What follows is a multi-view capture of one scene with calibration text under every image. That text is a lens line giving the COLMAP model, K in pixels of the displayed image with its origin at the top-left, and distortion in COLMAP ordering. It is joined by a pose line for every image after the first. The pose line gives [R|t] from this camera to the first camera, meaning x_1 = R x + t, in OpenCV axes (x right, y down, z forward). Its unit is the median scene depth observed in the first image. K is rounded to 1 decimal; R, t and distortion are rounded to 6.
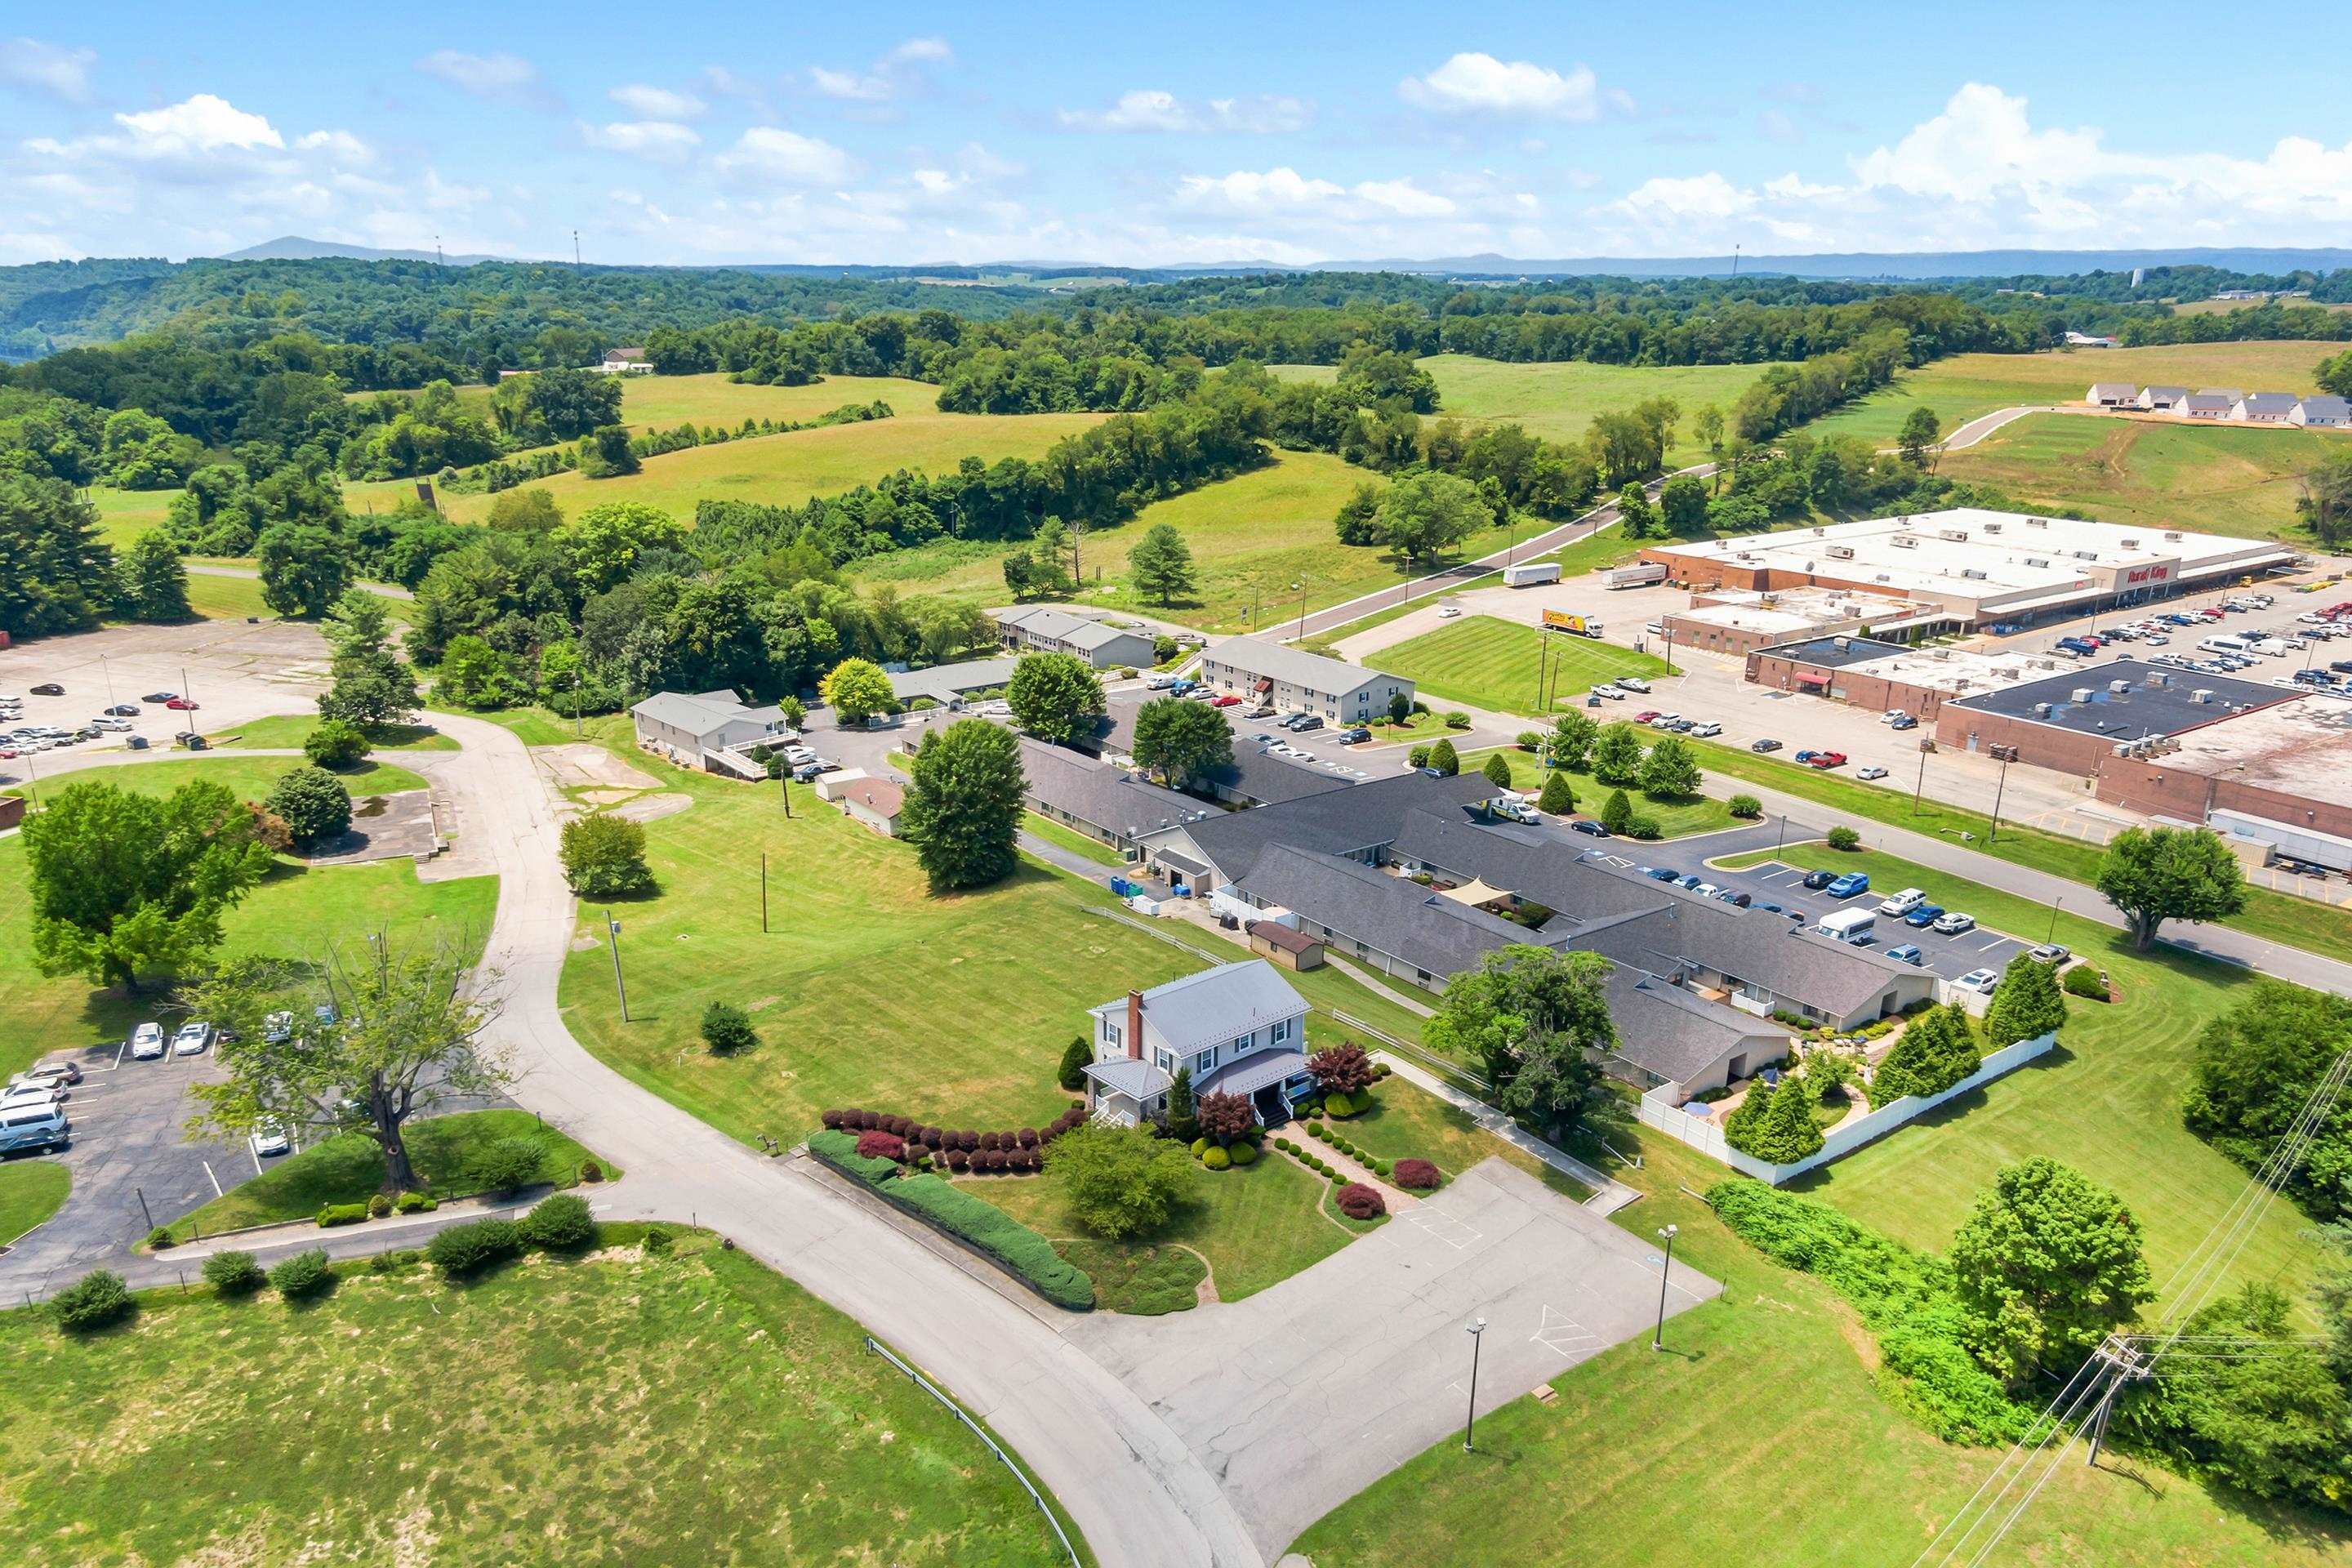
lens RADIAL K [[1900.4, 0, 1176.0], [0, 1900.4, 784.0], [0, 0, 1]] dist [0.041003, -0.102002]
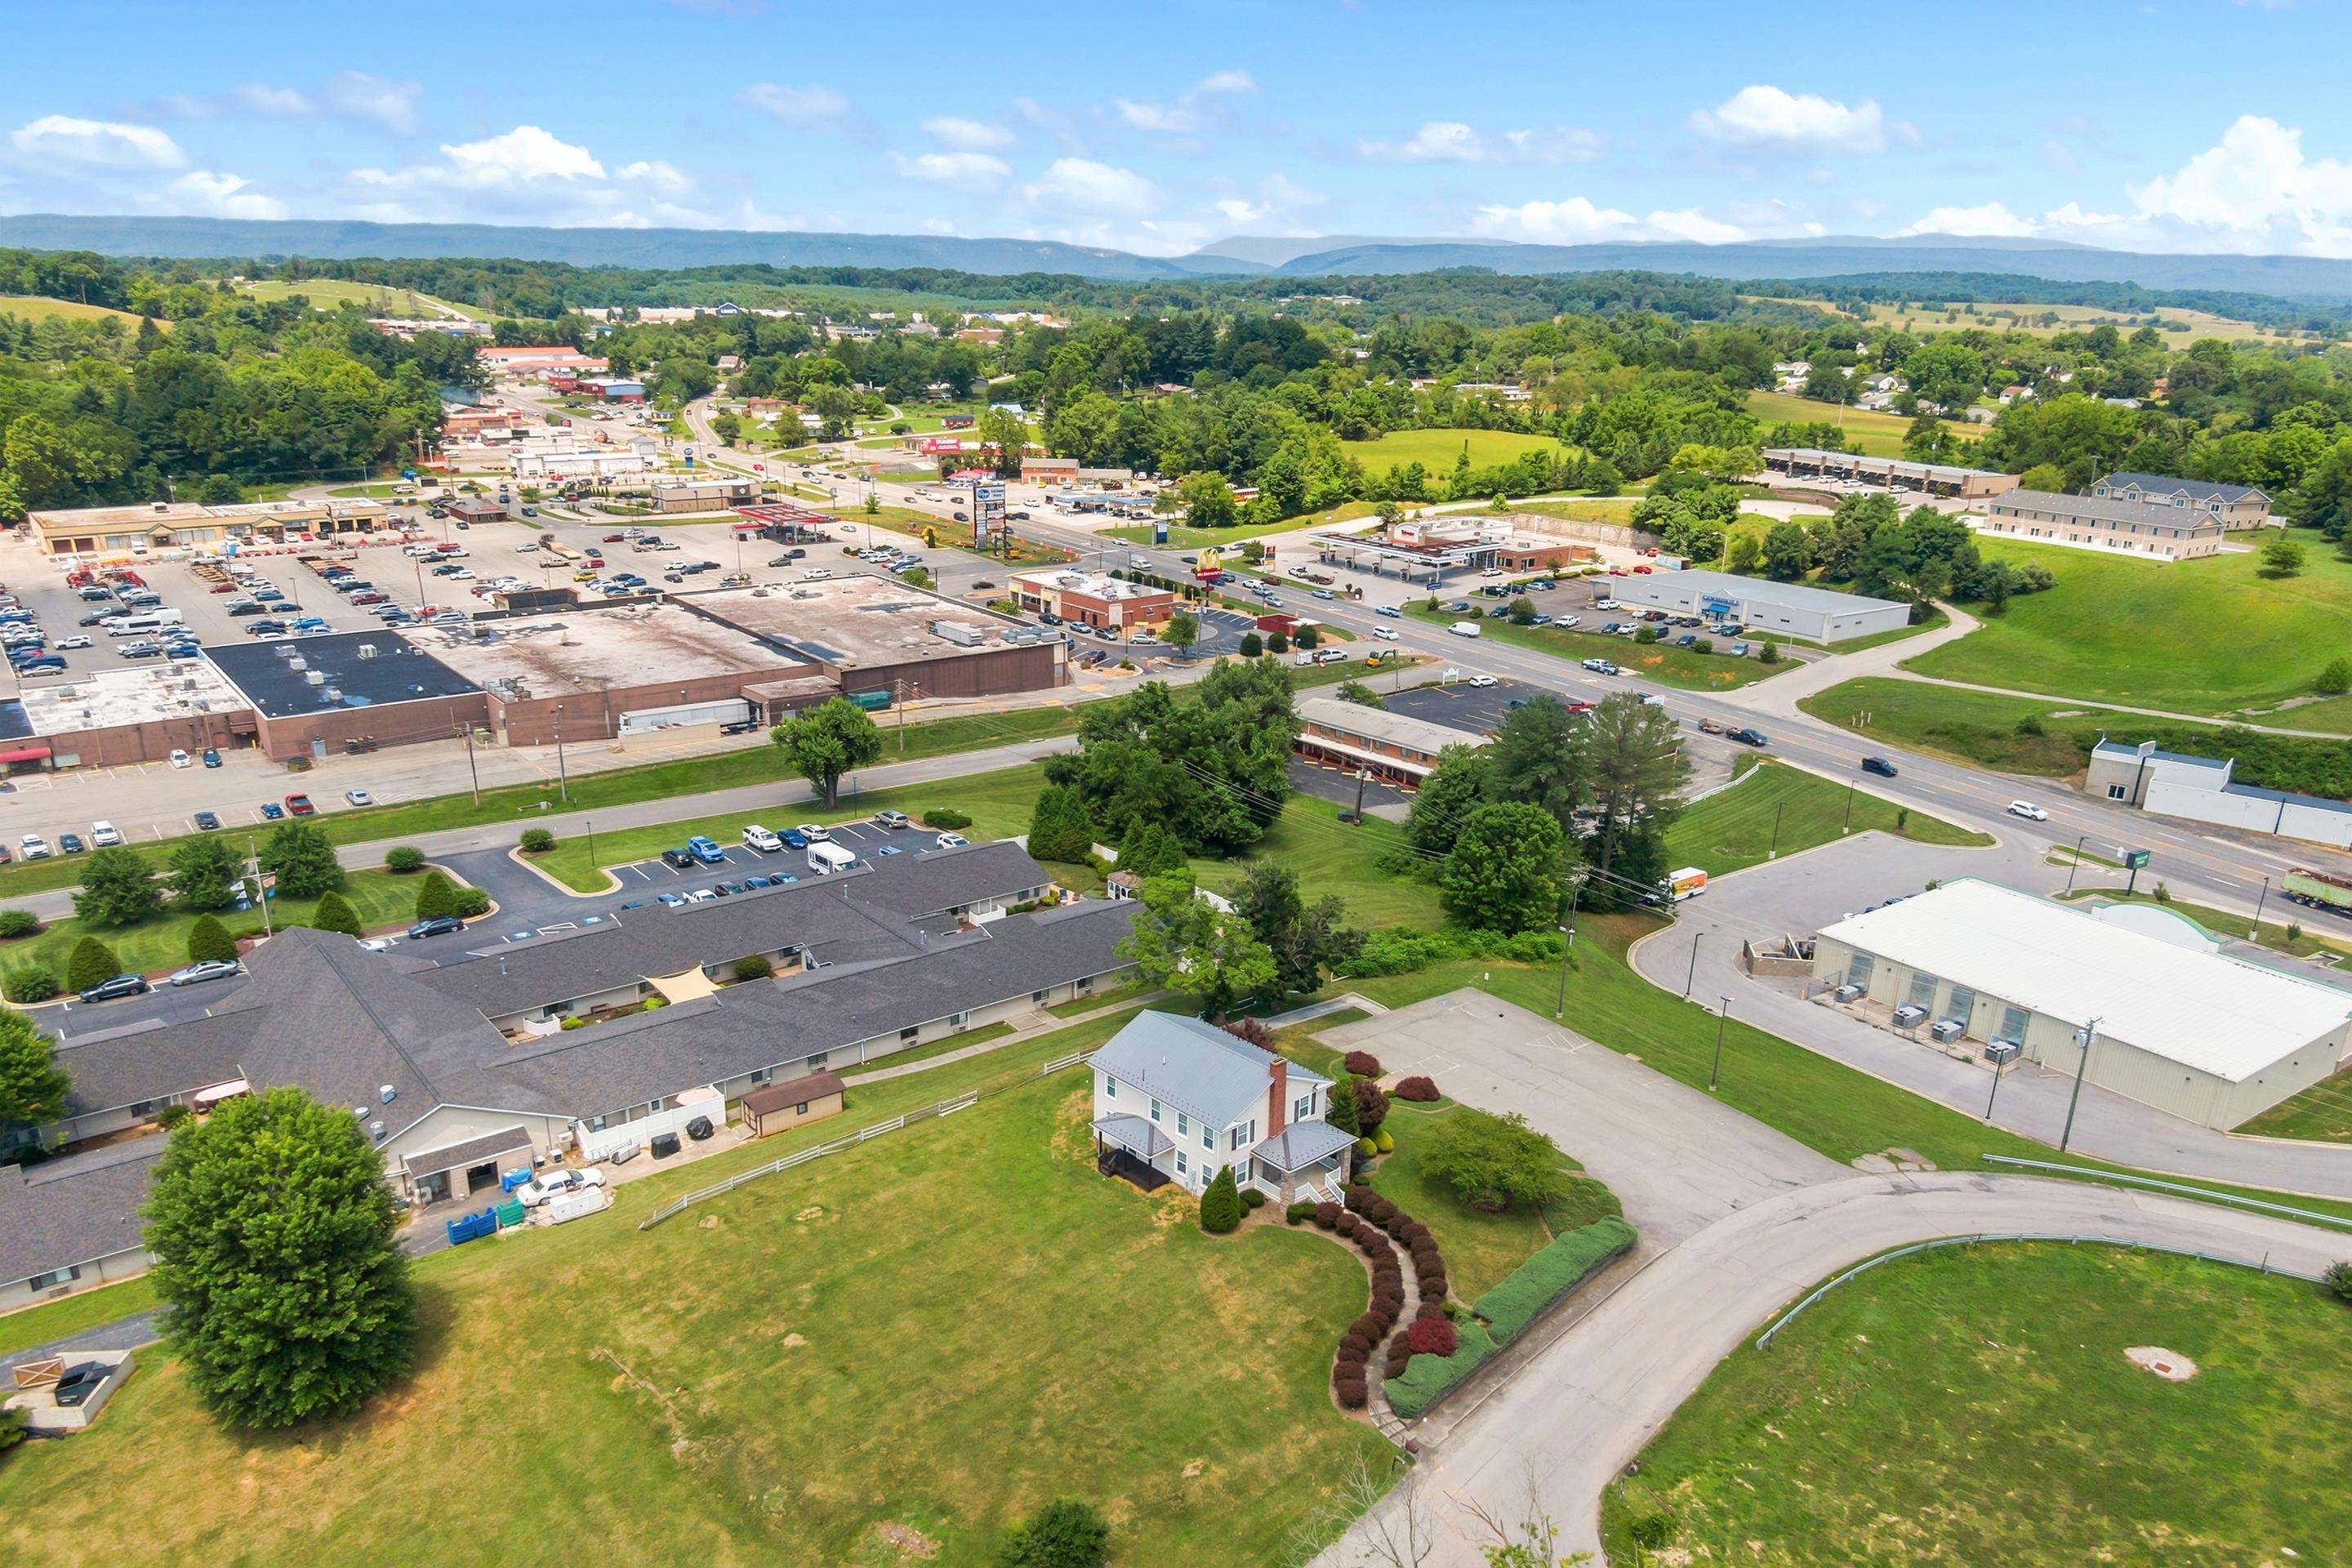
lens RADIAL K [[1551.3, 0, 1438.6], [0, 1551.3, 791.1], [0, 0, 1]] dist [0.019272, -0.016726]
pose [[-0.080928, -0.326303, 0.941795, -0.651293], [0.246460, 0.909000, 0.336119, -0.227086], [-0.965768, 0.259317, 0.006857, 0.858448]]
